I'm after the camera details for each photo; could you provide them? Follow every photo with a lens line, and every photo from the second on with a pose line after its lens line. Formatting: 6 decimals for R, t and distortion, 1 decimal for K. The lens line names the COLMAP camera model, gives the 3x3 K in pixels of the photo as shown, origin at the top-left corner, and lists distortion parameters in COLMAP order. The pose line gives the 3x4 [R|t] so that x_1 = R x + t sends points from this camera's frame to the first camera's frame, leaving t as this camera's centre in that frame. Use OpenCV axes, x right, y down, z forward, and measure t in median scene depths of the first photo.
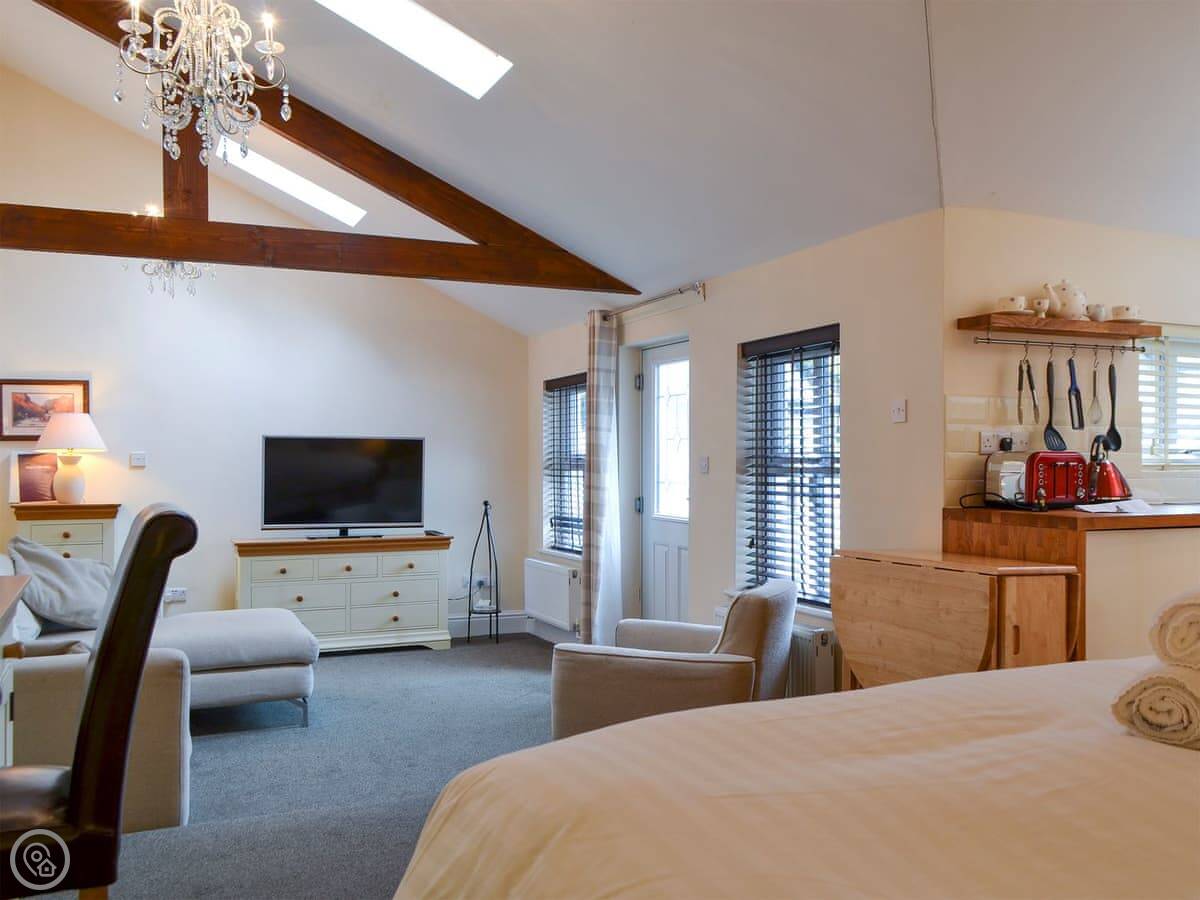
lens RADIAL K [[1032.0, 0, 606.1], [0, 1032.0, 468.3], [0, 0, 1]] dist [0.002008, -0.090616]
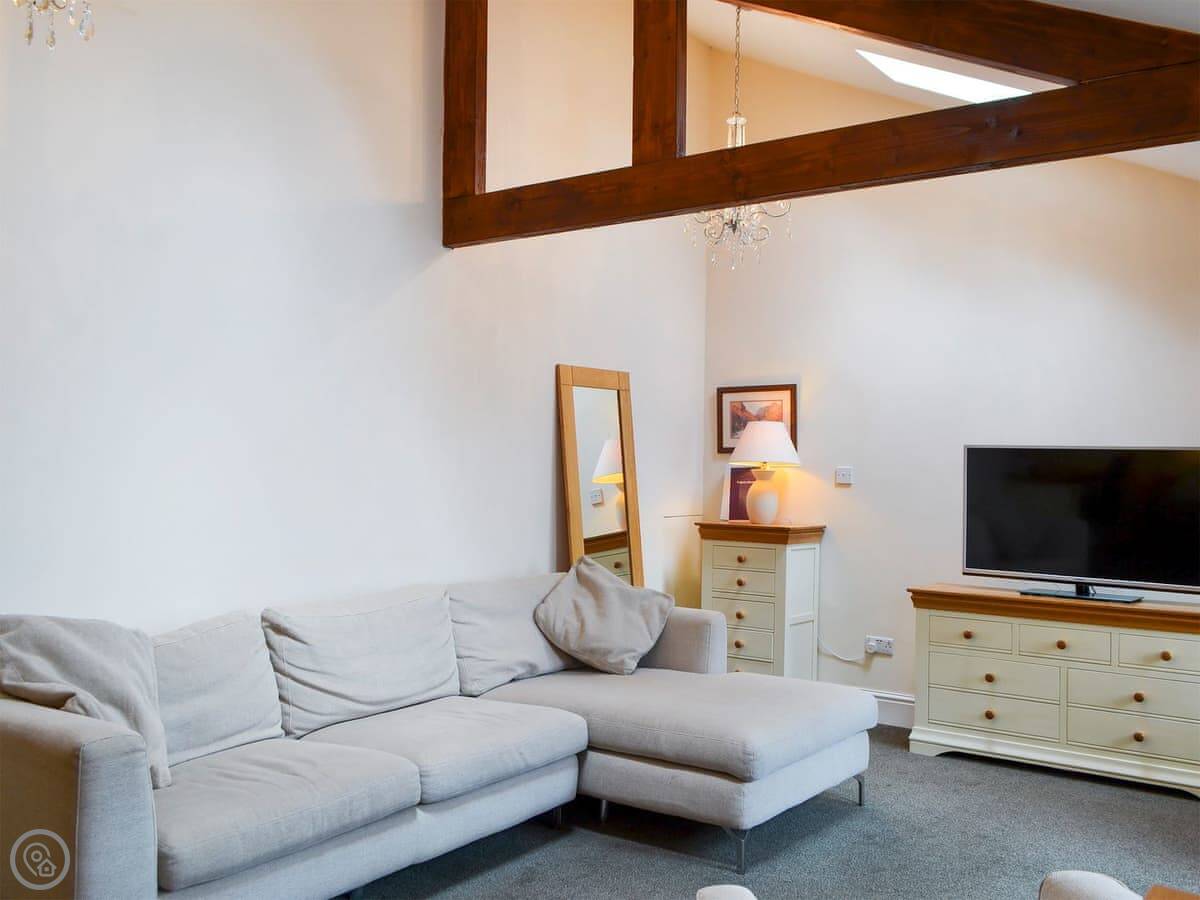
lens RADIAL K [[1077.7, 0, 598.3], [0, 1077.7, 457.0], [0, 0, 1]] dist [0.030830, -0.008926]
pose [[0.542108, 0.000695, -0.840309, 0.176003], [-0.027107, 0.999494, -0.016661, -0.003954], [0.839871, 0.031810, 0.541852, 0.373213]]
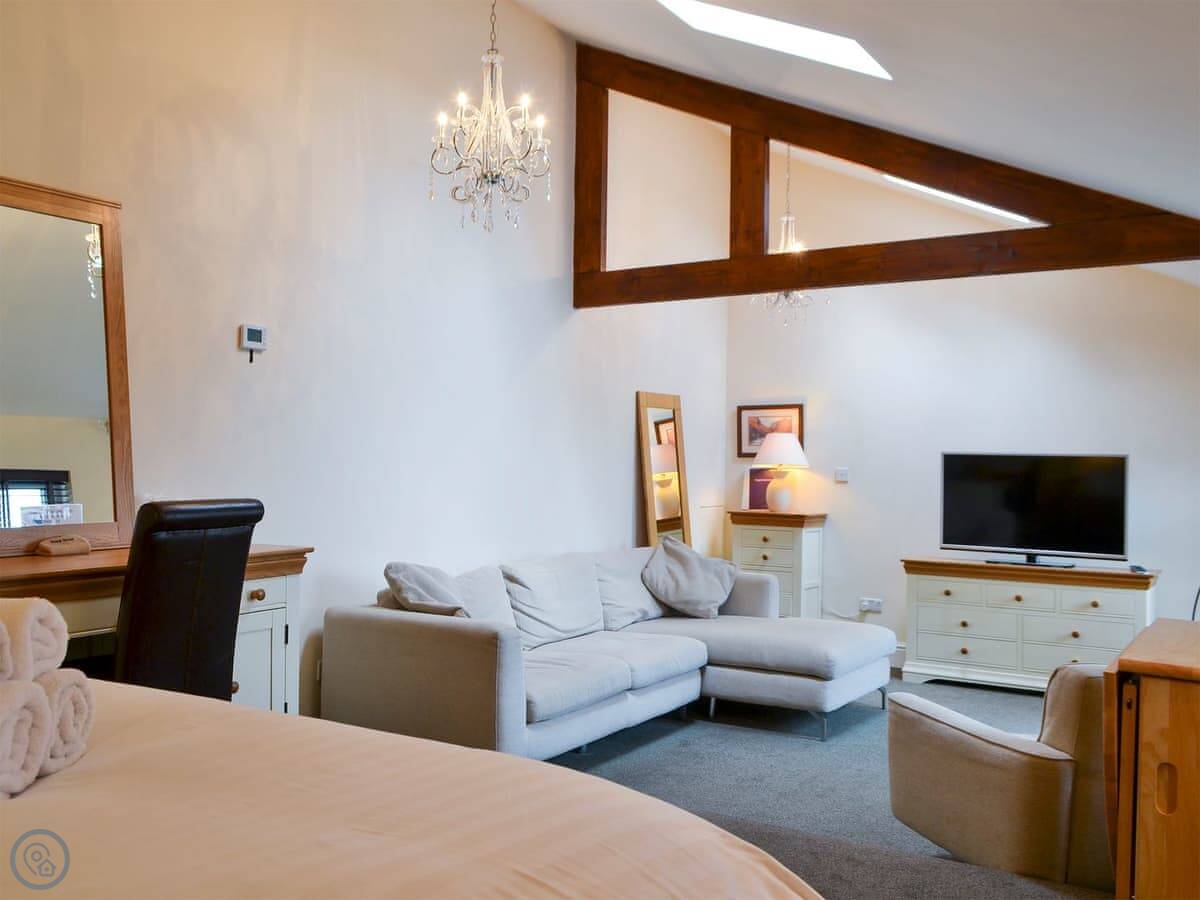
lens RADIAL K [[1022.6, 0, 554.9], [0, 1022.6, 453.4], [0, 0, 1]] dist [0.027272, -0.005243]
pose [[0.565757, -0.002508, -0.824568, 0.269637], [-0.026042, 0.999442, -0.020908, -0.000923], [0.824160, 0.033302, 0.565376, 0.148588]]
